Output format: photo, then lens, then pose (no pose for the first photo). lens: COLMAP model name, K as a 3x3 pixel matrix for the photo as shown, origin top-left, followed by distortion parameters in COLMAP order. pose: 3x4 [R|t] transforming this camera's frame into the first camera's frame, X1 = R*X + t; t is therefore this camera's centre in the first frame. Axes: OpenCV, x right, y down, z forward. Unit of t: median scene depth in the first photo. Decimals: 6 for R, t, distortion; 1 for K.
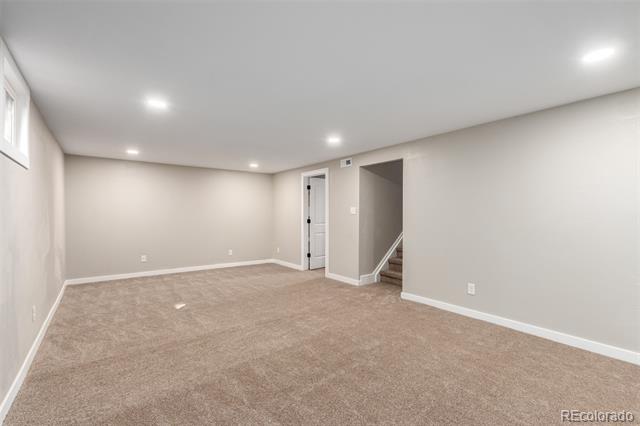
lens RADIAL K [[297.0, 0, 319.7], [0, 297.0, 214.8], [0, 0, 1]] dist [0.008520, -0.001052]
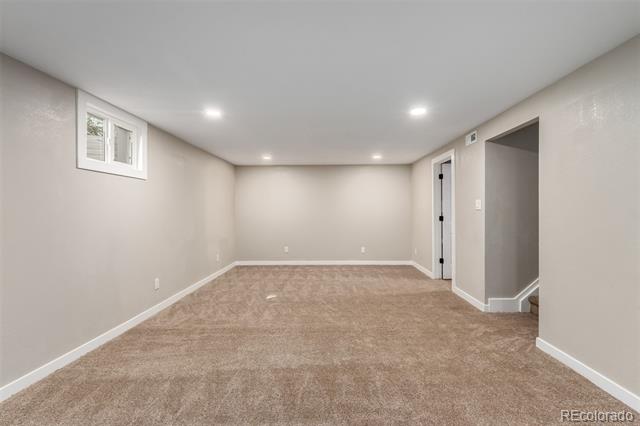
lens RADIAL K [[297.0, 0, 319.7], [0, 297.0, 211.8], [0, 0, 1]] dist [0.008520, -0.001052]
pose [[0.784529, -0.003049, -0.620085, 0.274520], [0.005176, 0.999985, 0.001631, 0.000599], [0.620071, -0.004489, 0.784533, 0.221094]]
